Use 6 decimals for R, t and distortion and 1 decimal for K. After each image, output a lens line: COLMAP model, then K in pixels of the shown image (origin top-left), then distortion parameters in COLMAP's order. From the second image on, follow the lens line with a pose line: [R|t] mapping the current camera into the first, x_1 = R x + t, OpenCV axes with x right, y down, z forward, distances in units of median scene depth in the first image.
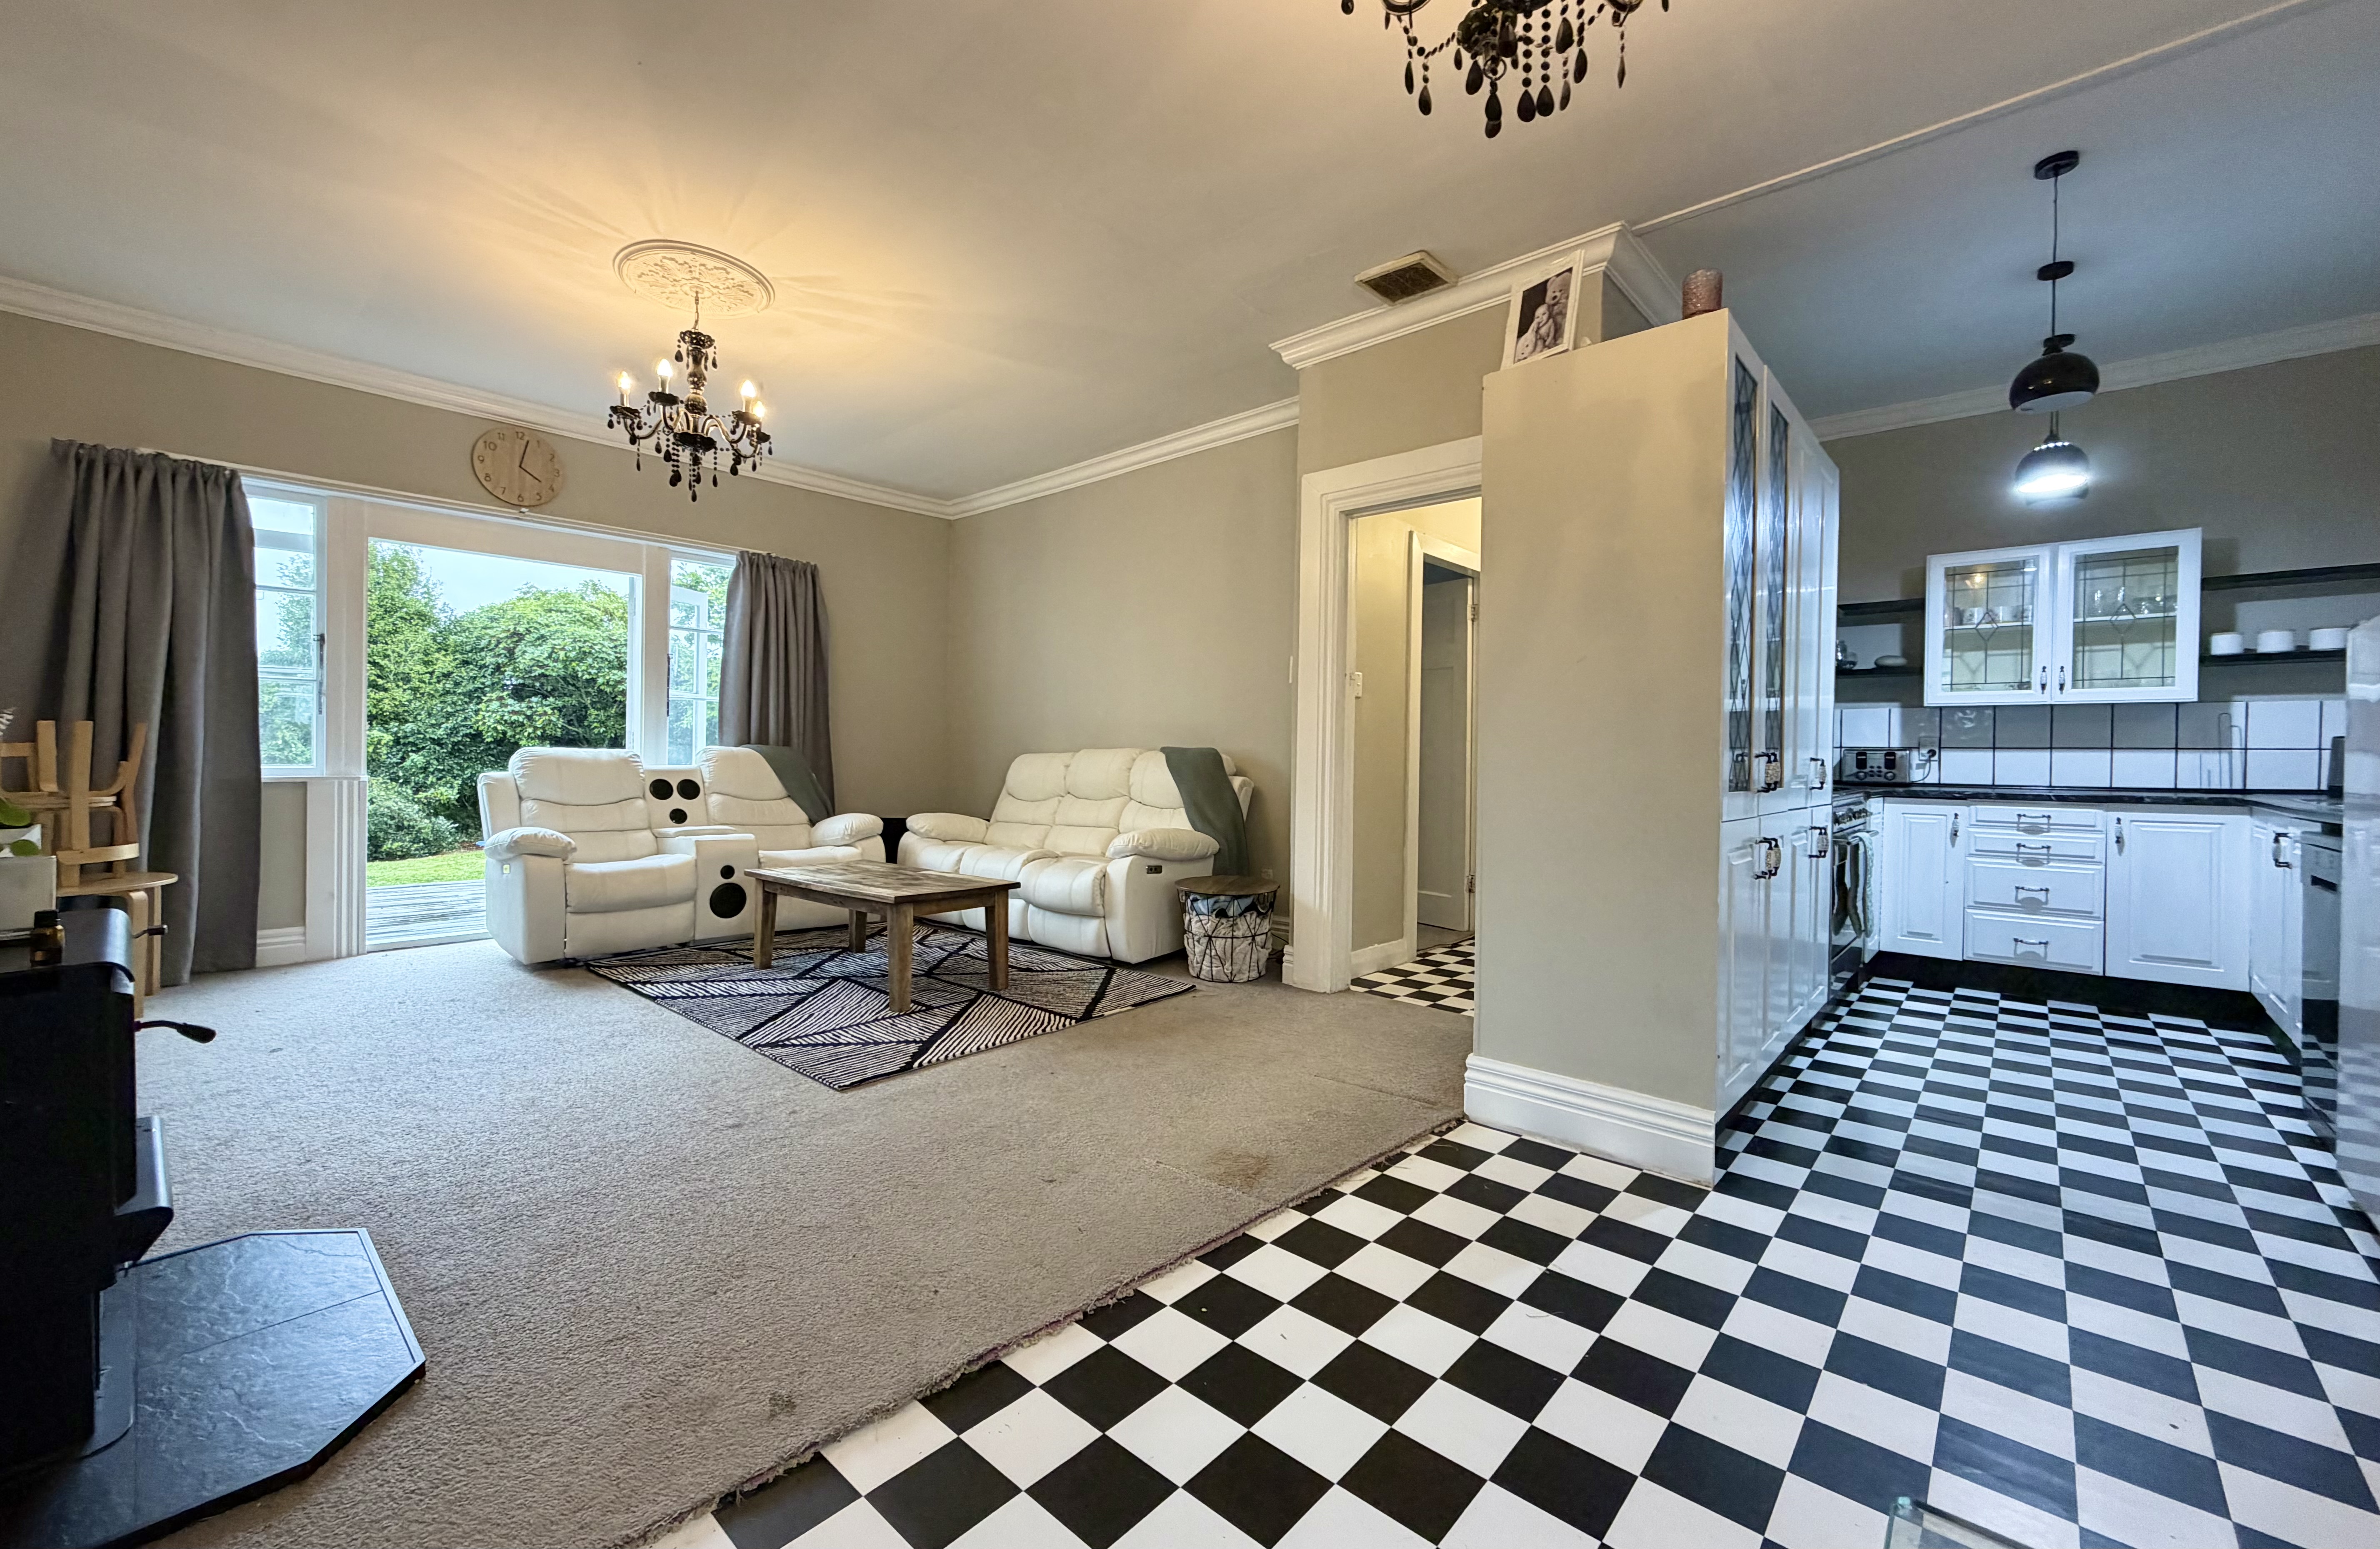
lens RADIAL K [[951.3, 0, 1188.6], [0, 951.3, 762.2], [0, 0, 1]] dist [-0.000985, -0.000095]
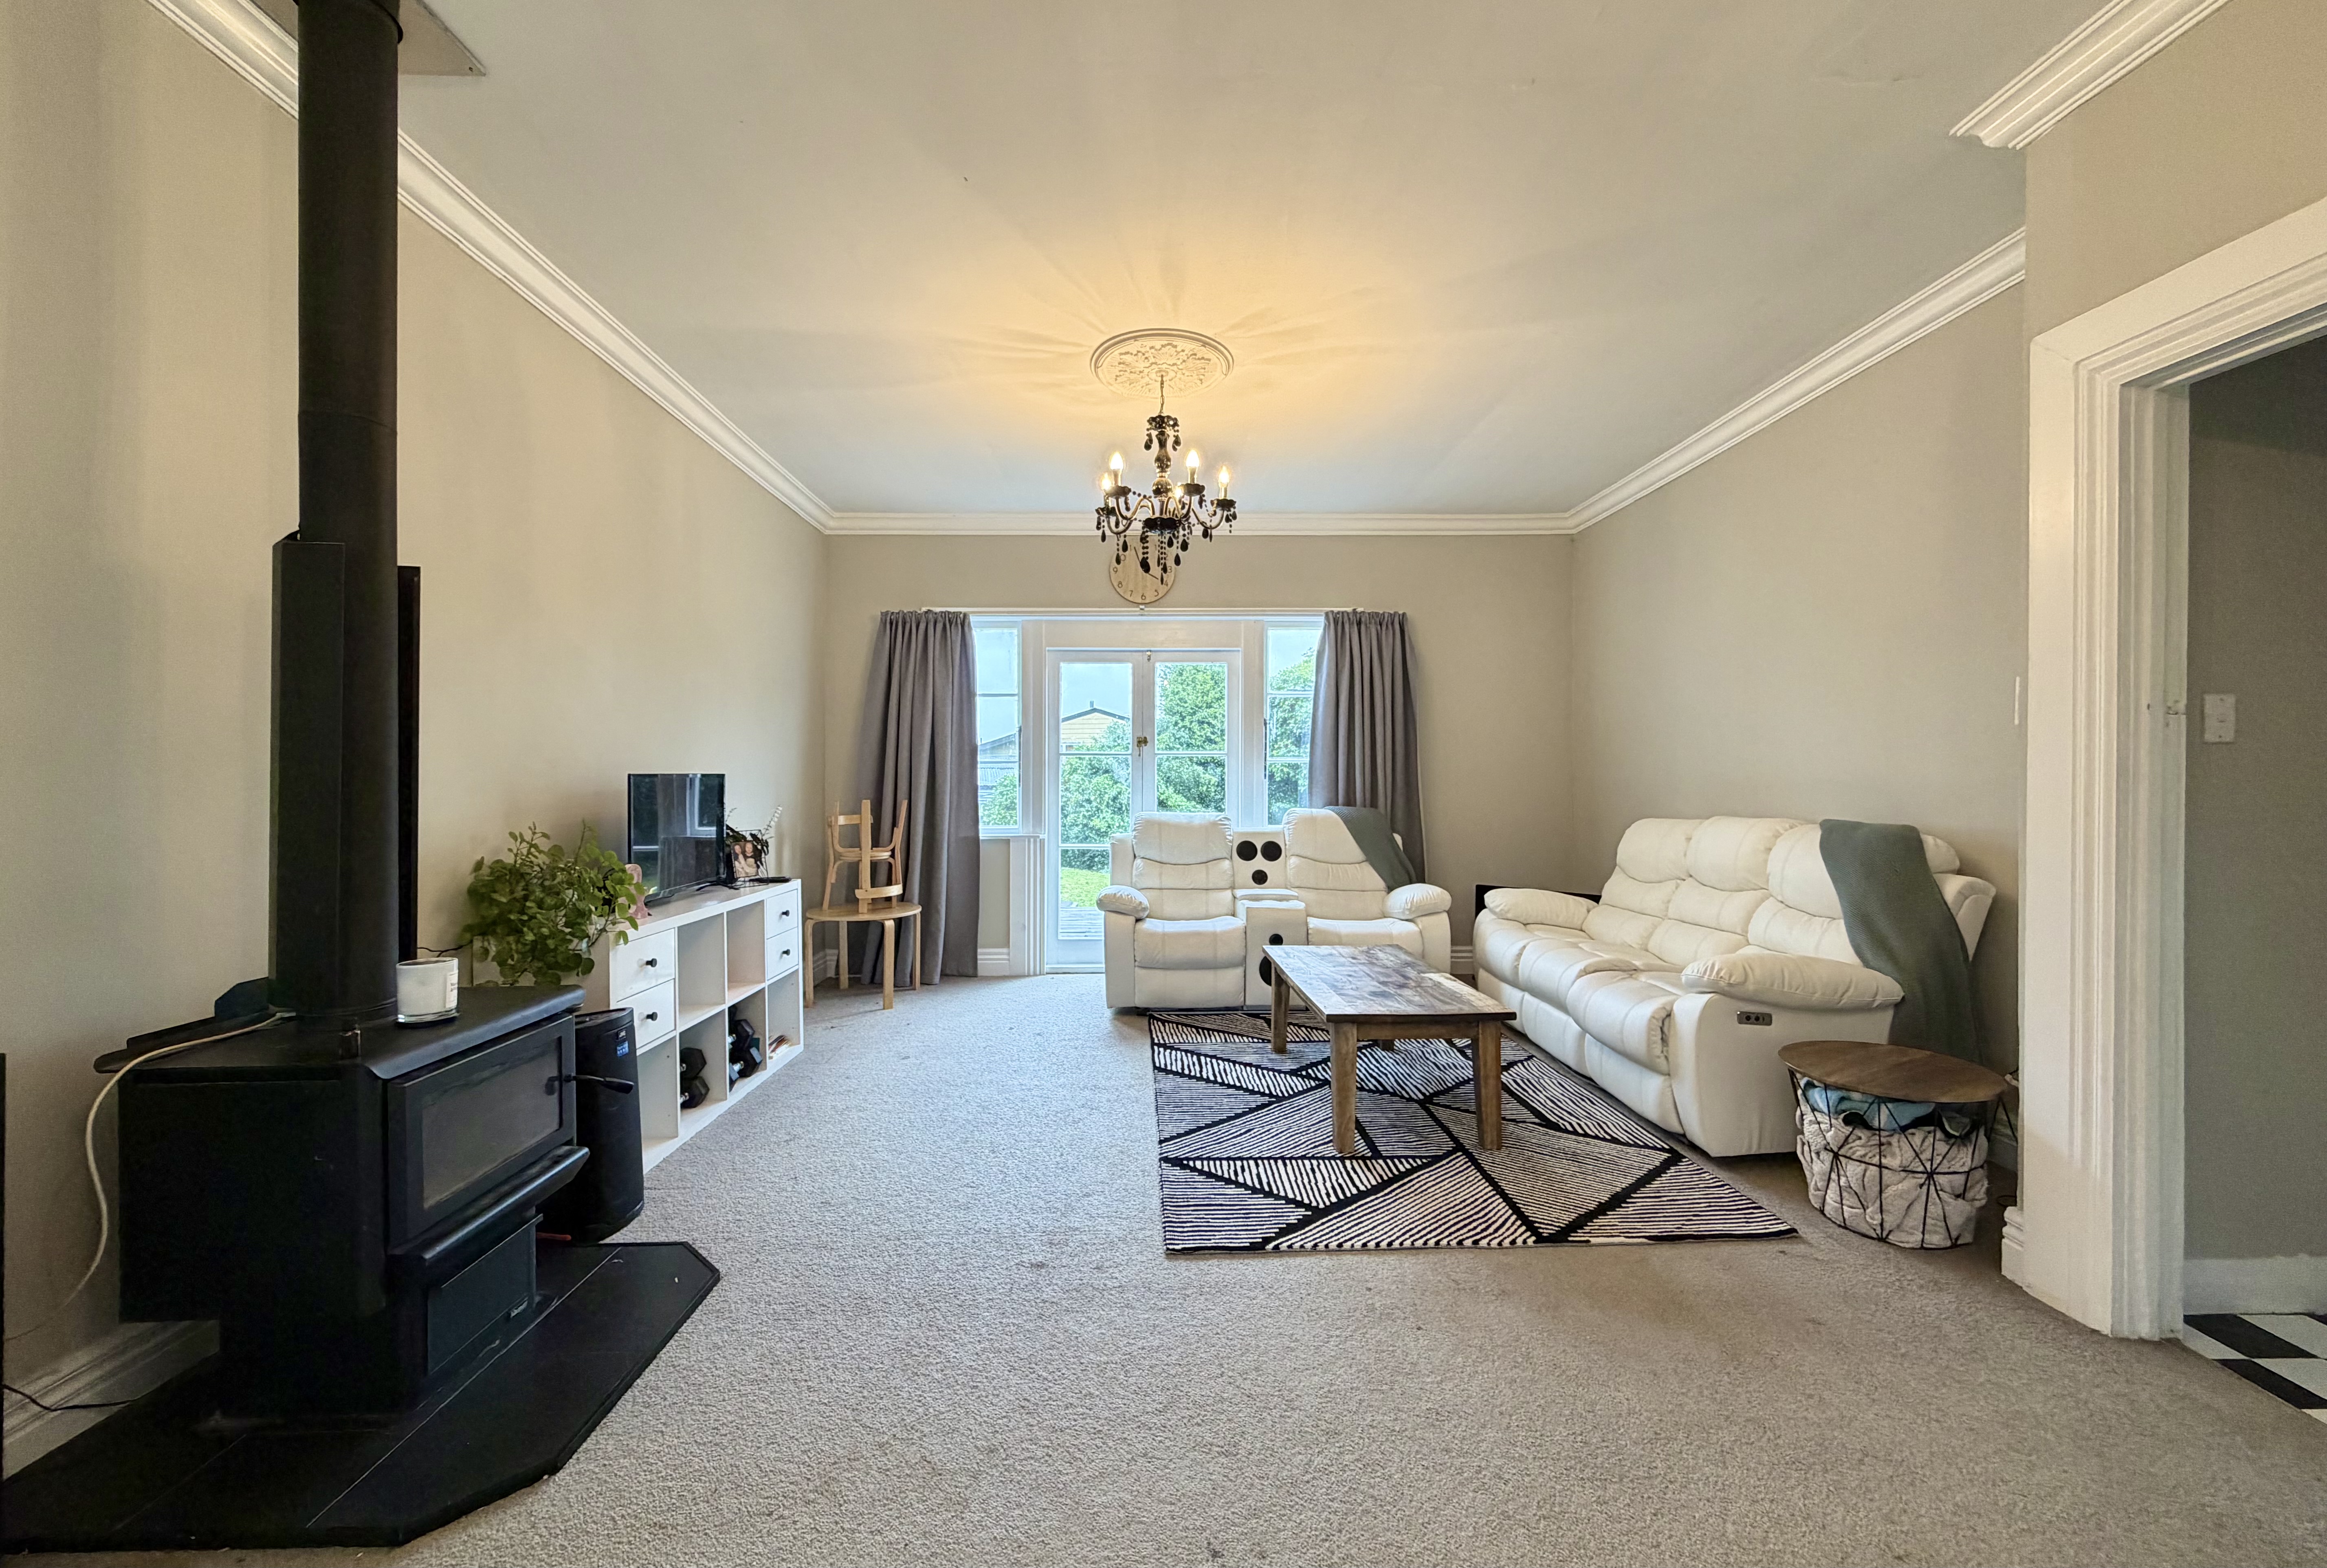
lens RADIAL K [[929.5, 0, 1158.0], [0, 929.5, 777.1], [0, 0, 1]] dist [0.000724, 0.000029]
pose [[0.681289, -0.012486, -0.731909, 0.173196], [0.003472, 0.999898, -0.013825, -0.051121], [0.732007, 0.006877, 0.681263, 0.296914]]
